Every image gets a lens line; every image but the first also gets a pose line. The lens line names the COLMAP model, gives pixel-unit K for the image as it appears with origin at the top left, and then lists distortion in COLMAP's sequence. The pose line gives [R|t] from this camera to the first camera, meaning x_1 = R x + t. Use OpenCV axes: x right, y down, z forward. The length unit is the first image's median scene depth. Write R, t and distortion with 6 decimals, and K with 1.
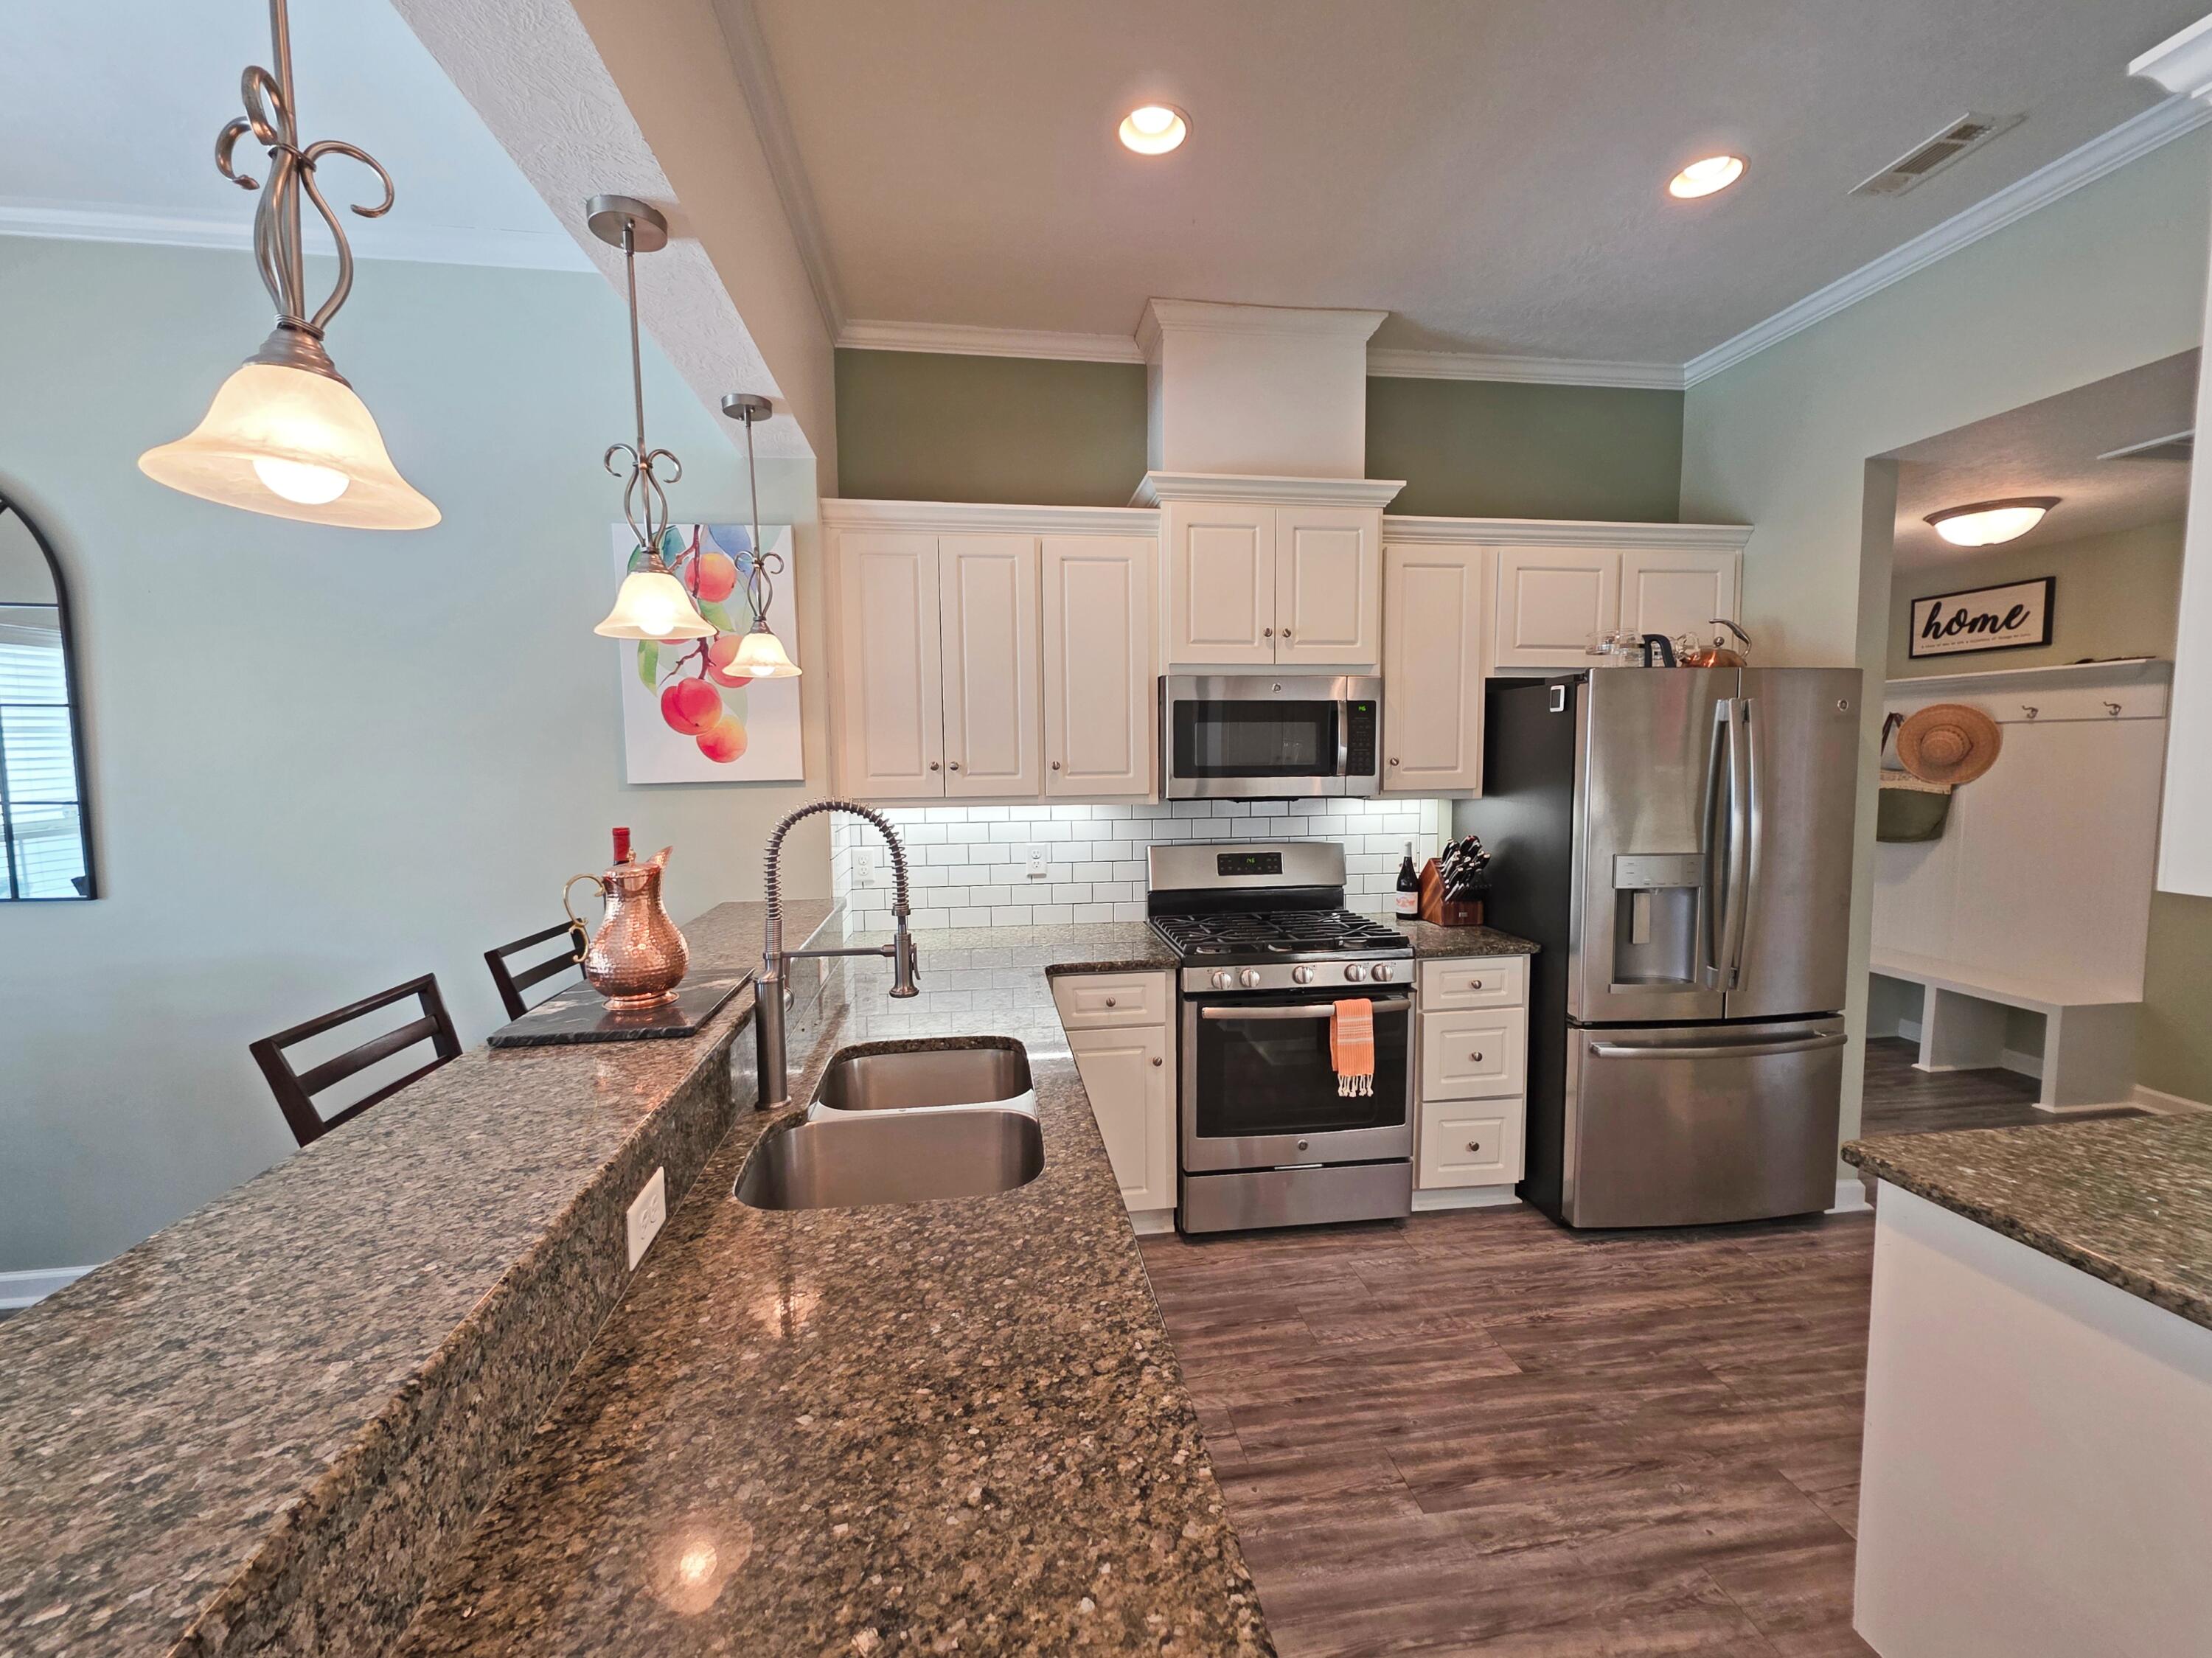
lens RADIAL K [[892.4, 0, 1100.0], [0, 892.4, 831.5], [0, 0, 1]] dist [0.004027, 0.000210]
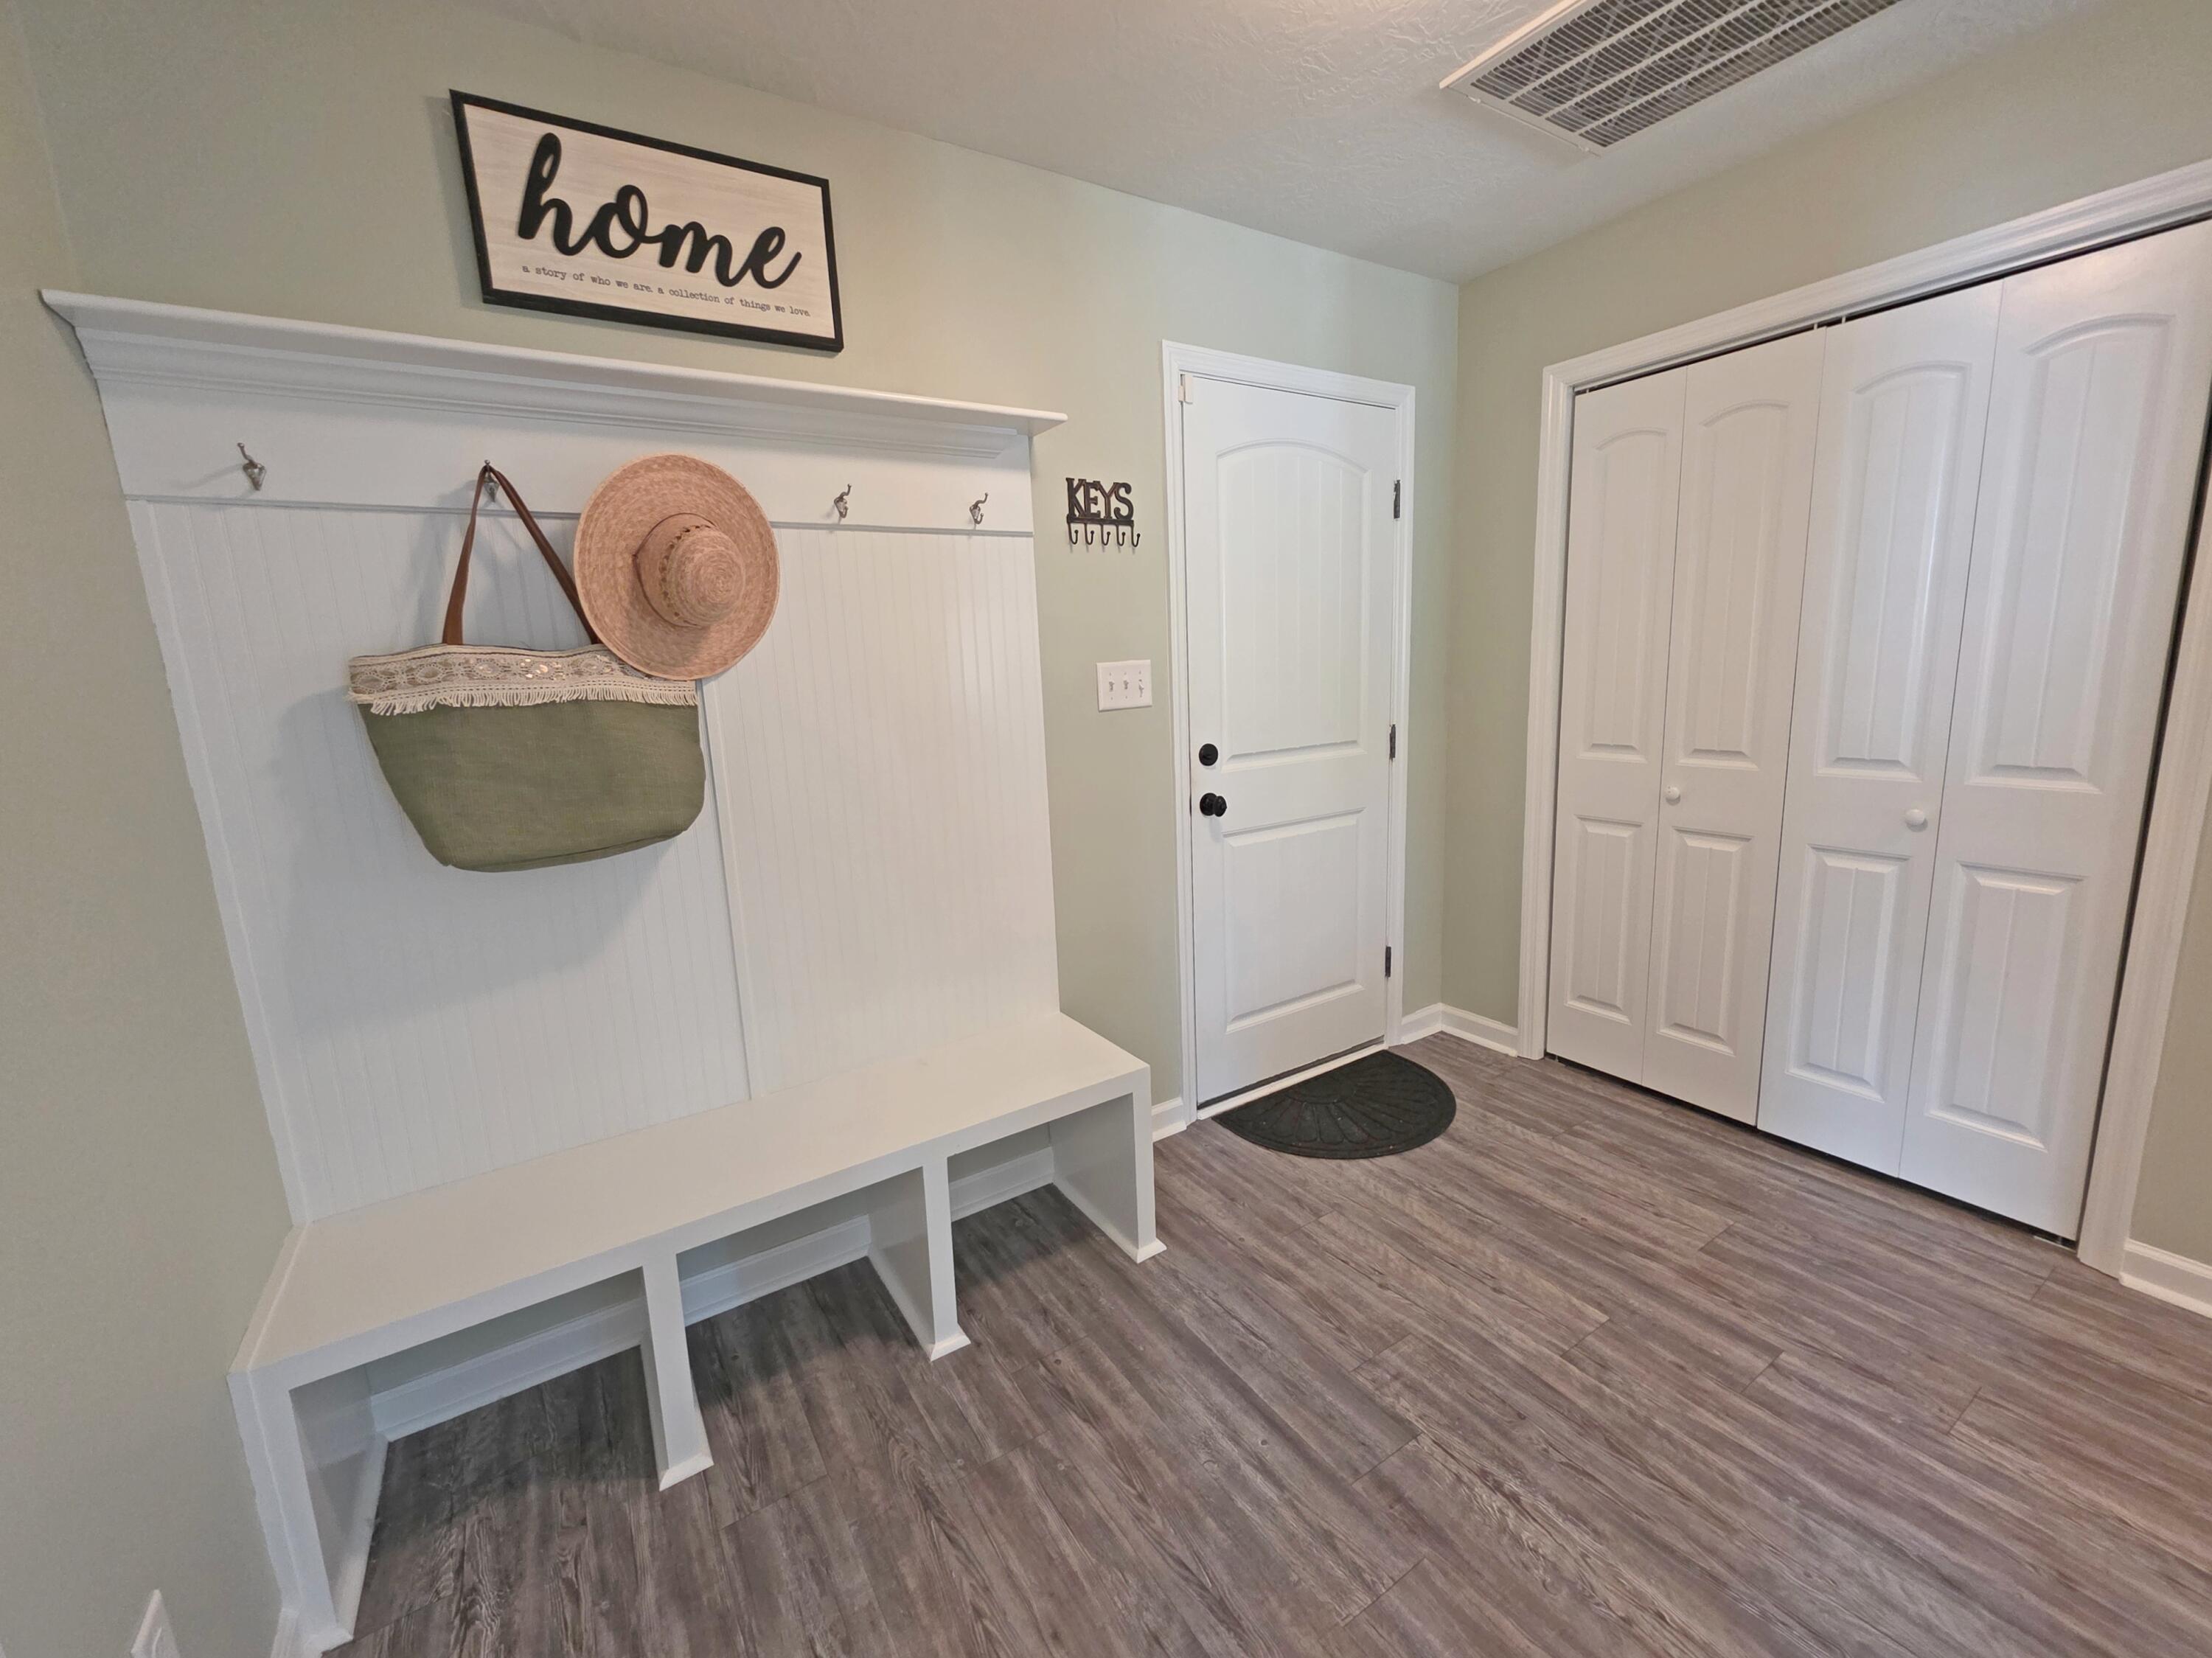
lens RADIAL K [[892.4, 0, 1079.0], [0, 892.4, 813.0], [0, 0, 1]] dist [0.004027, 0.000210]
pose [[-0.411771, -0.142304, 0.900108, 0.533128], [0.116278, 0.971454, 0.206777, -0.057839], [-0.903838, 0.189807, -0.383470, 1.028699]]
